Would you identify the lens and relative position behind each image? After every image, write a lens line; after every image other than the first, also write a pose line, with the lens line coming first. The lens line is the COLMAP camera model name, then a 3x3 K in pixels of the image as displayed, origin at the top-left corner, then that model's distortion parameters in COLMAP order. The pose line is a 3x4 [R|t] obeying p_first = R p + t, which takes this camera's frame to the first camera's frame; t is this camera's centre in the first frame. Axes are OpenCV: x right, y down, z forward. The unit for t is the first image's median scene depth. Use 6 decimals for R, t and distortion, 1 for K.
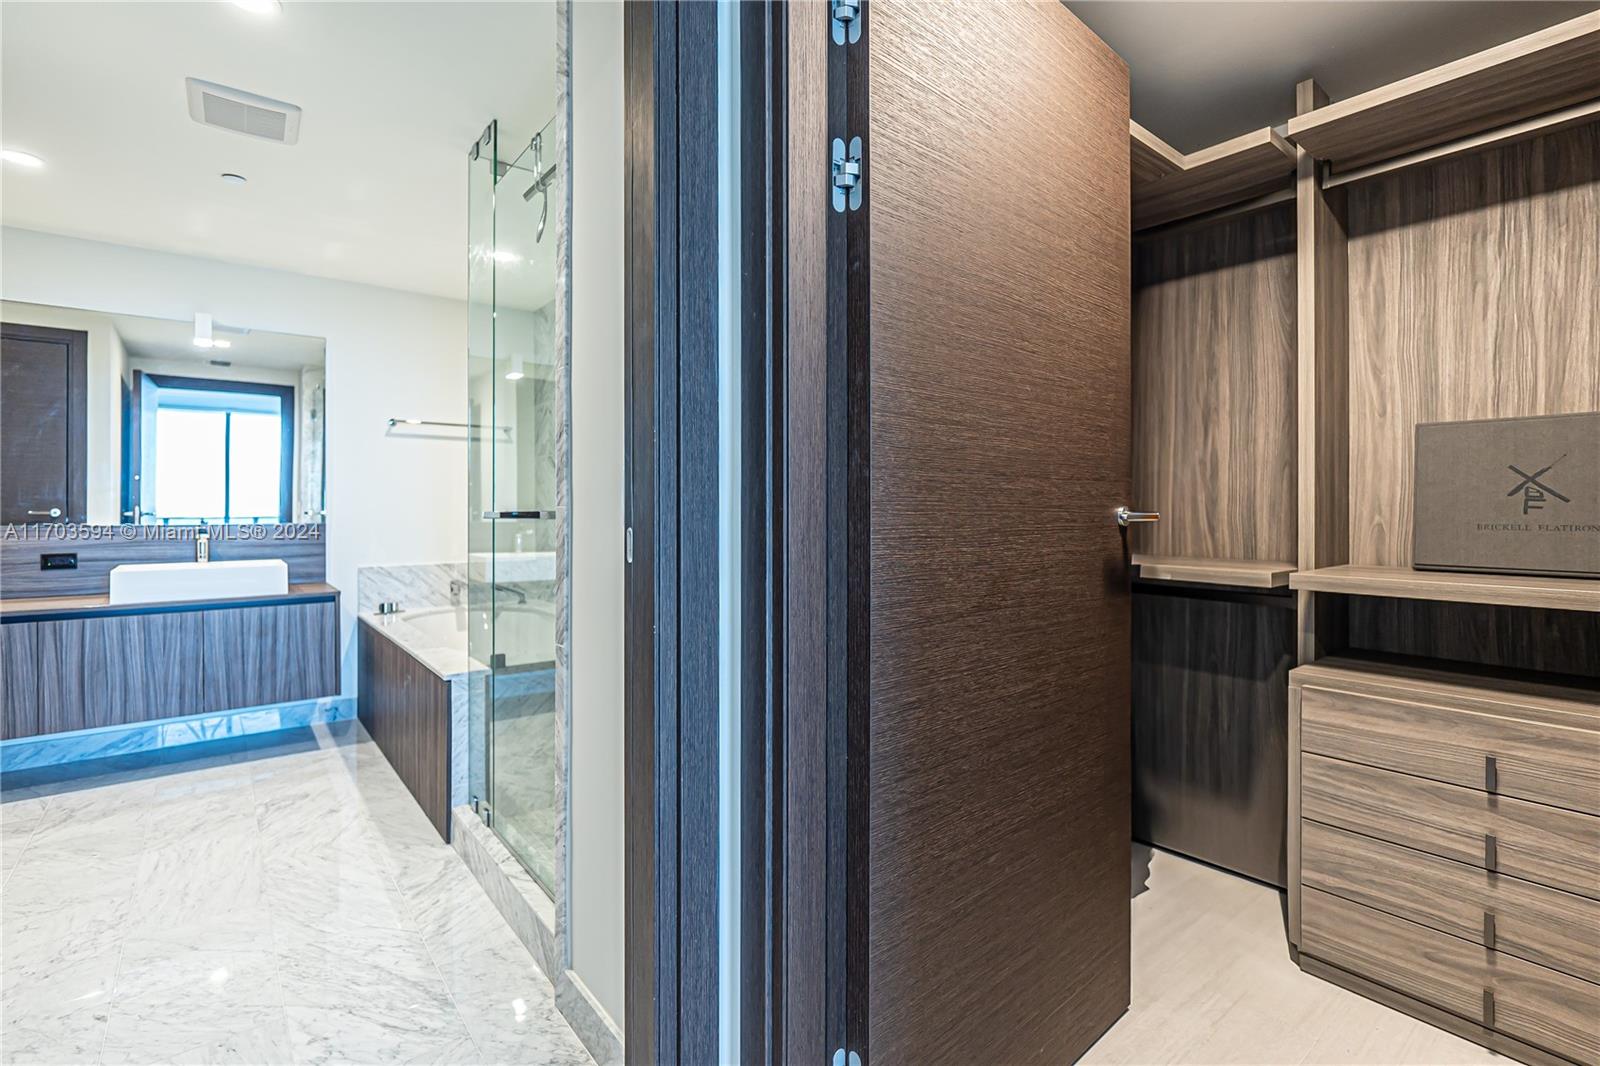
lens RADIAL K [[736.8, 0, 794.1], [0, 736.8, 507.5], [0, 0, 1]] dist [-0.009819, 0.002728]
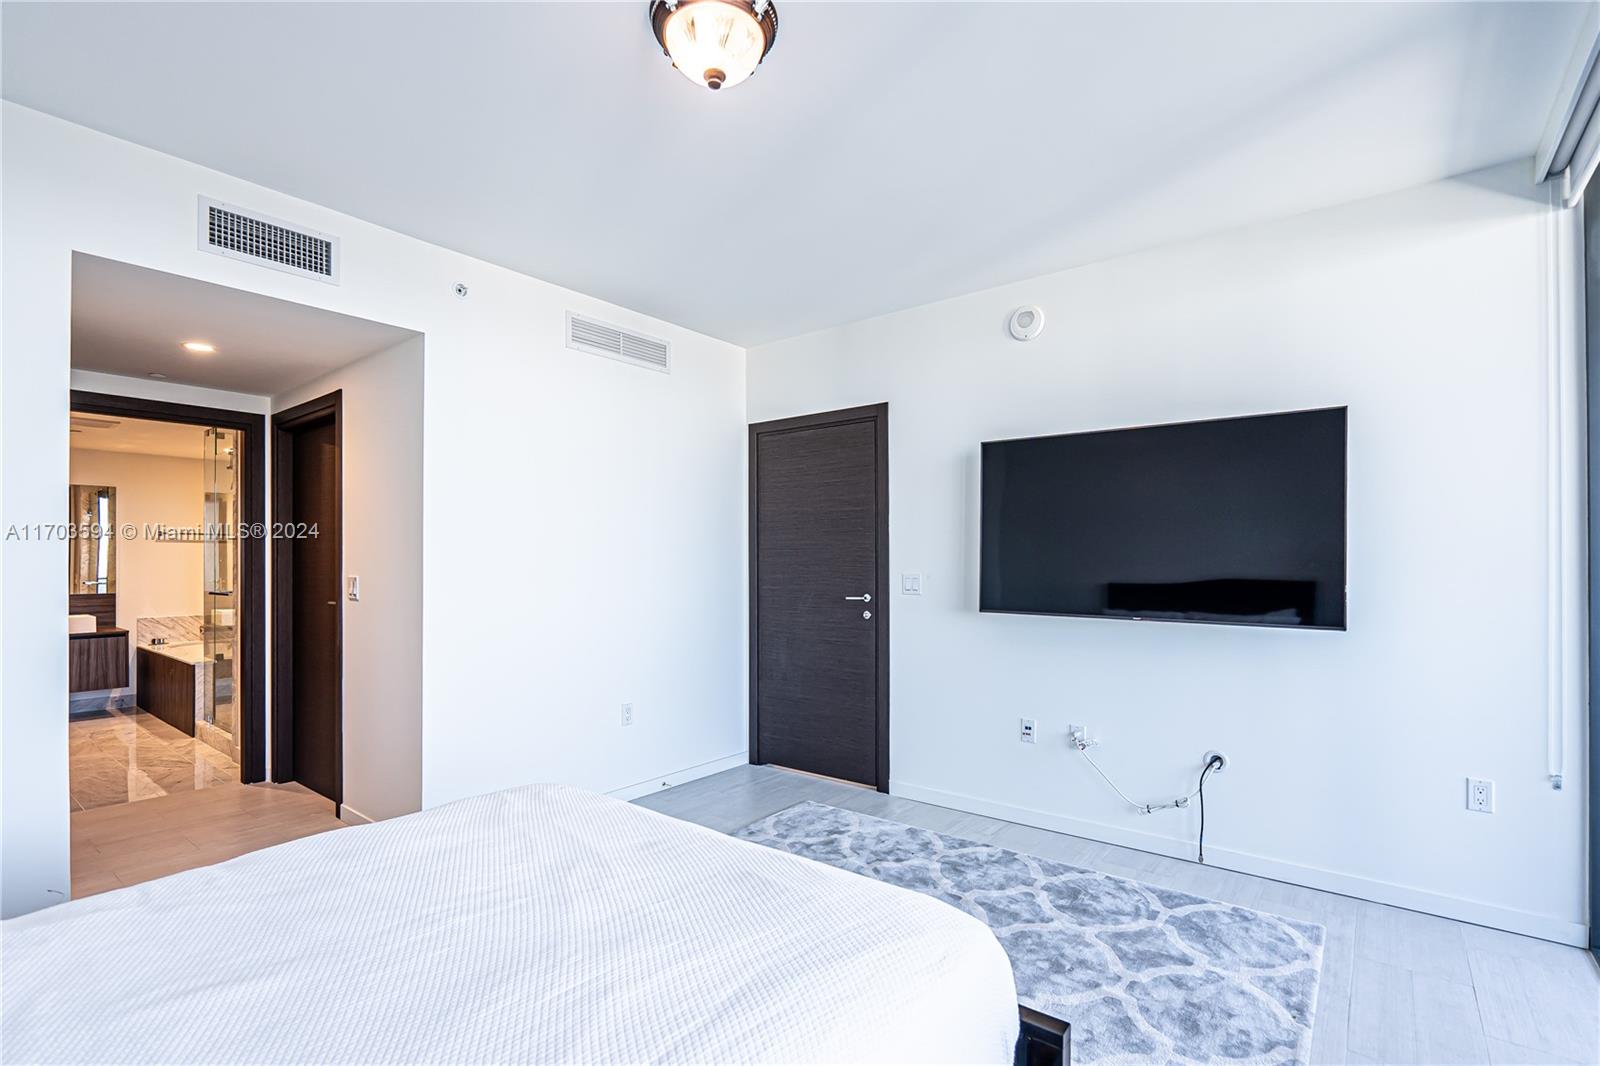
lens RADIAL K [[736.8, 0, 797.3], [0, 736.8, 558.4], [0, 0, 1]] dist [-0.009819, 0.002728]
pose [[0.973538, -0.000126, 0.228525, 0.592081], [0.000398, 0.999999, -0.001144, -0.064160], [-0.228524, 0.001204, 0.973537, -1.164695]]
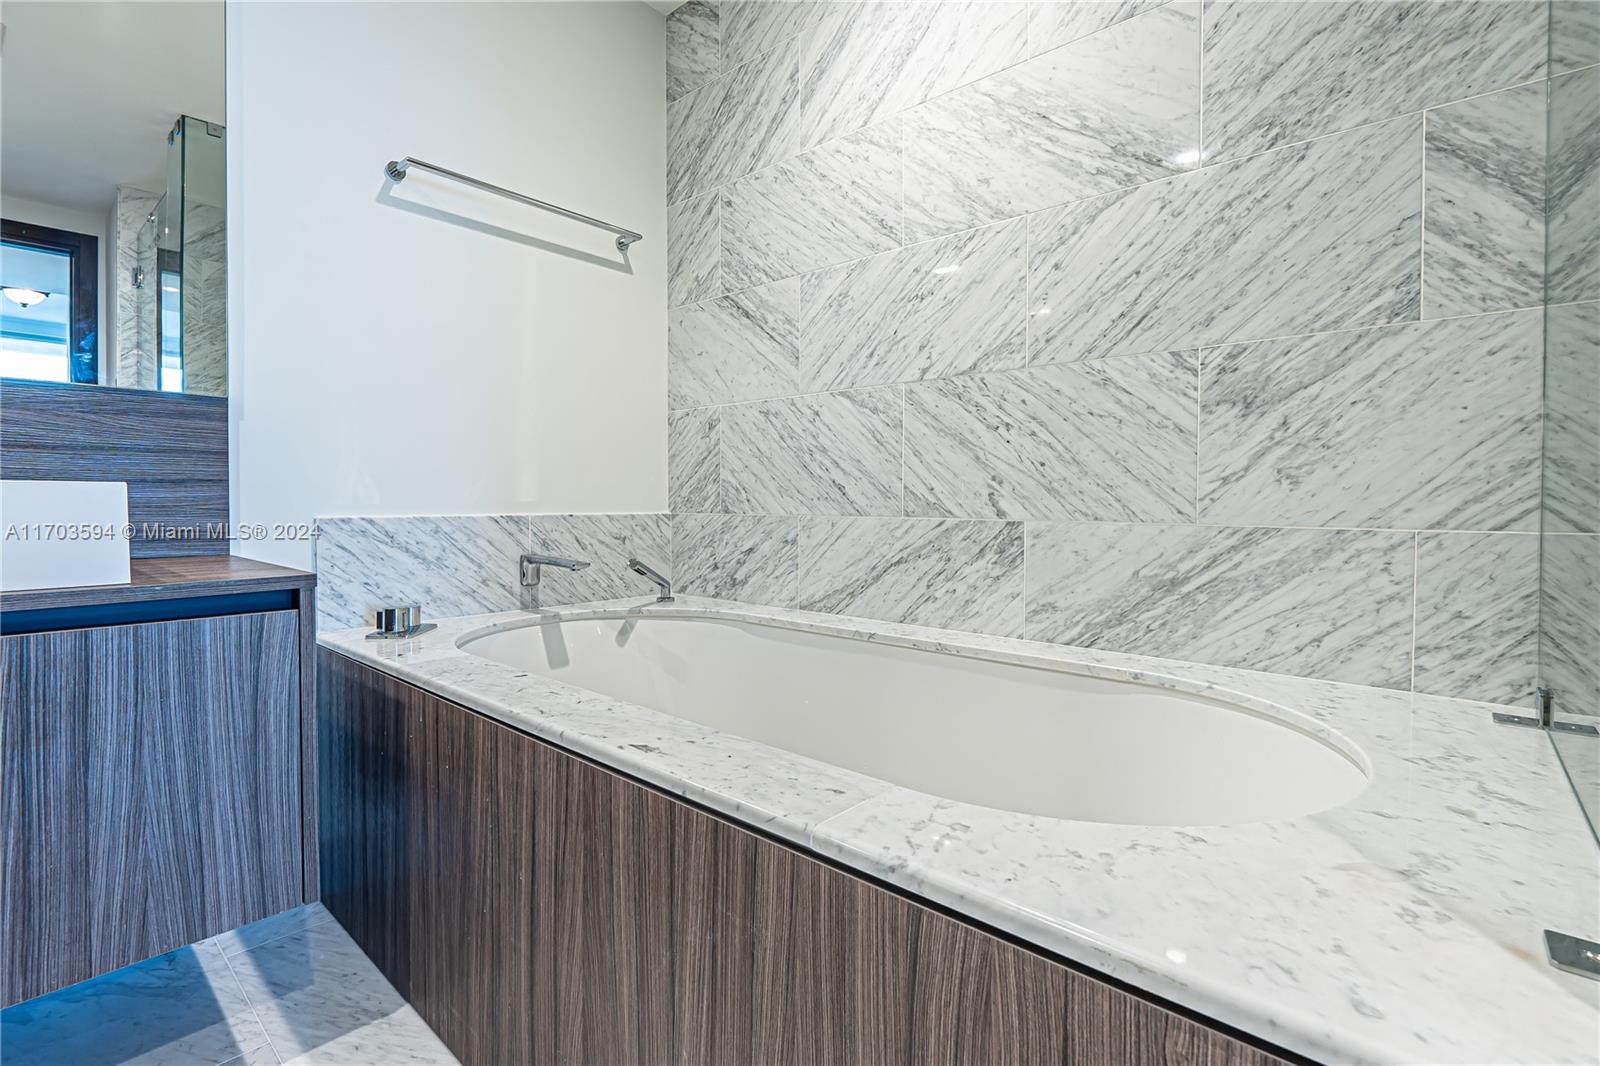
lens RADIAL K [[736.8, 0, 804.6], [0, 736.8, 517.0], [0, 0, 1]] dist [-0.009819, 0.002728]
pose [[0.983674, 0.007834, 0.179787, -0.461911], [-0.011876, 0.999700, 0.021416, 0.078620], [-0.179566, -0.023202, 0.983472, 0.642902]]
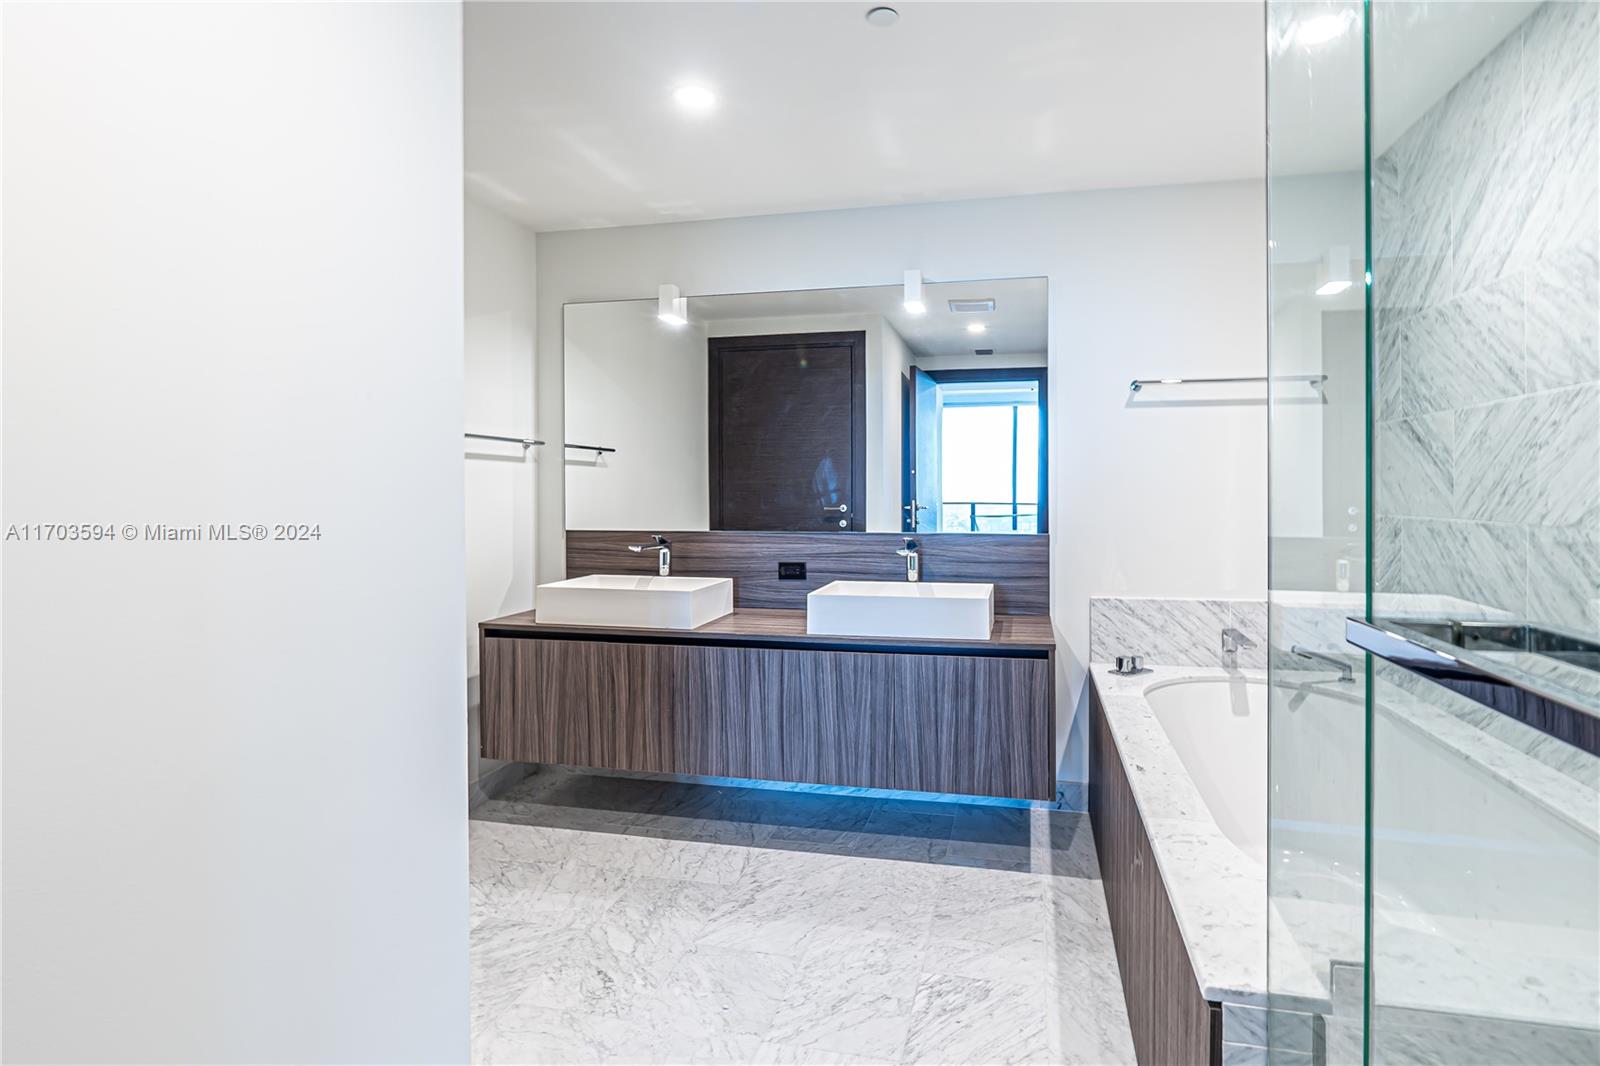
lens RADIAL K [[756.0, 0, 861.1], [0, 756.0, 502.5], [0, 0, 1]] dist [-0.005937, 0.001742]
pose [[0.635106, 0.011101, -0.772346, -0.201884], [0.004225, 0.999832, 0.017845, -0.026951], [0.772414, -0.014597, 0.634952, 0.429244]]
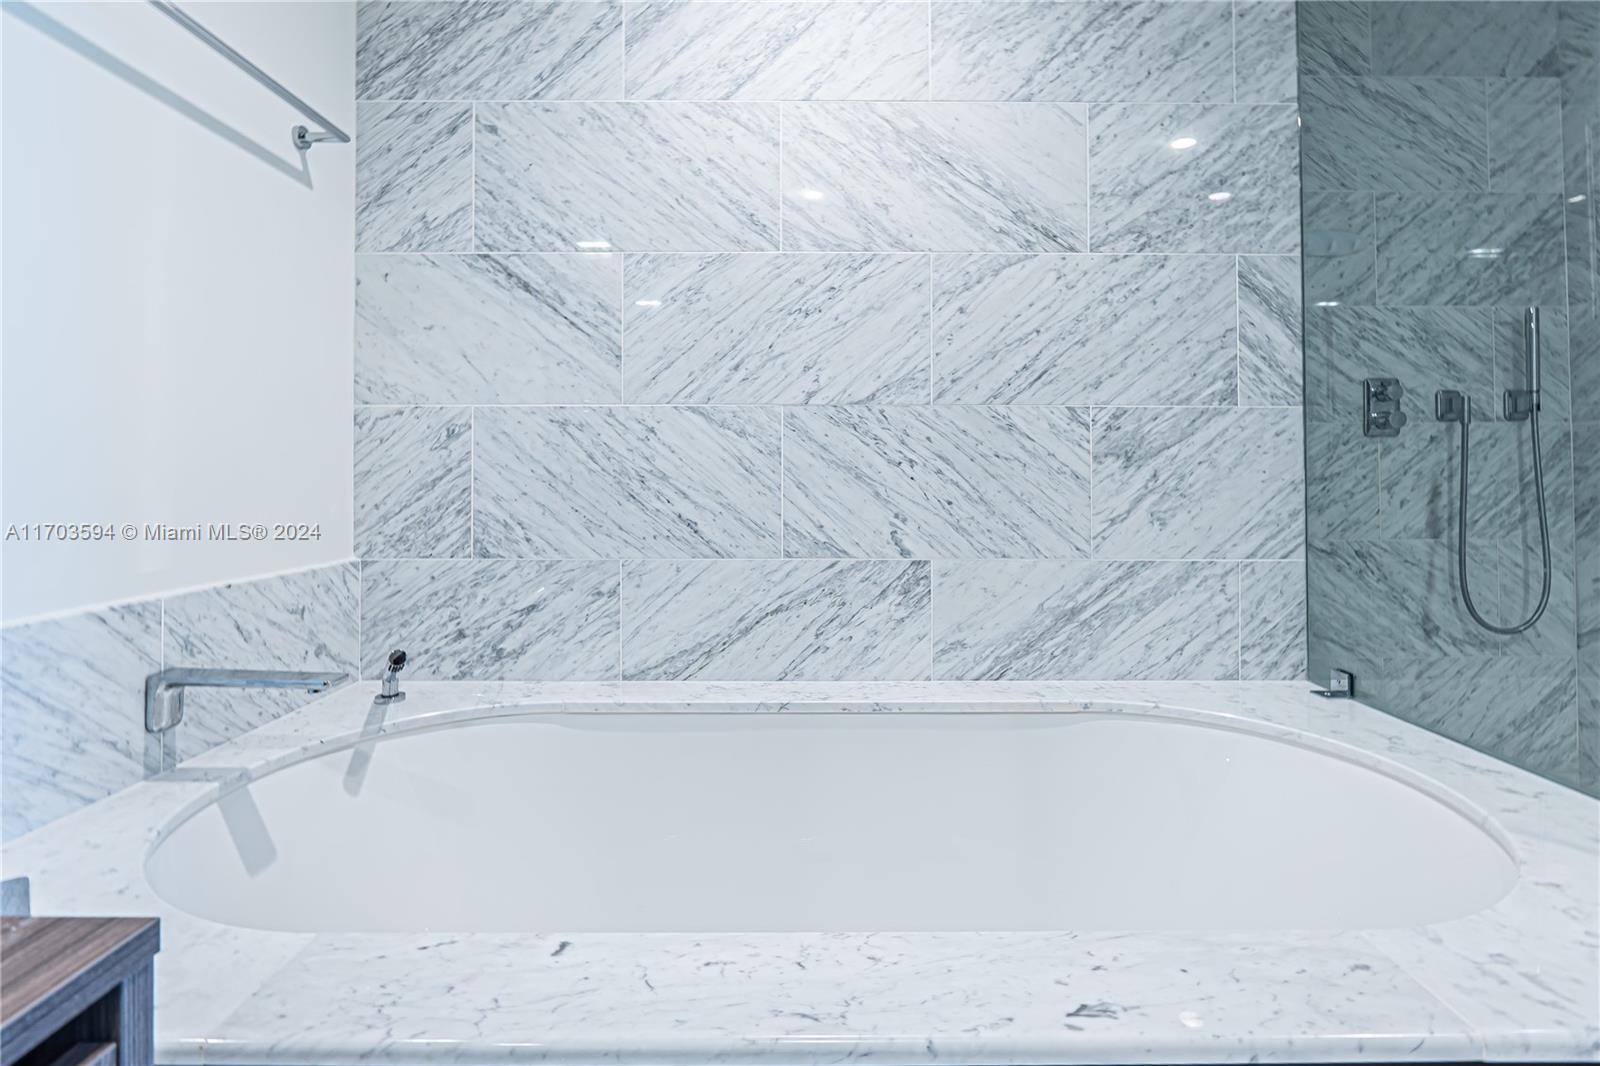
lens RADIAL K [[736.8, 0, 786.3], [0, 736.8, 464.7], [0, 0, 1]] dist [-0.009819, 0.002728]
pose [[0.618769, 0.018829, 0.785348, -0.644543], [-0.004818, 0.999785, -0.020174, 0.042768], [-0.785559, 0.008700, 0.618726, 0.845540]]
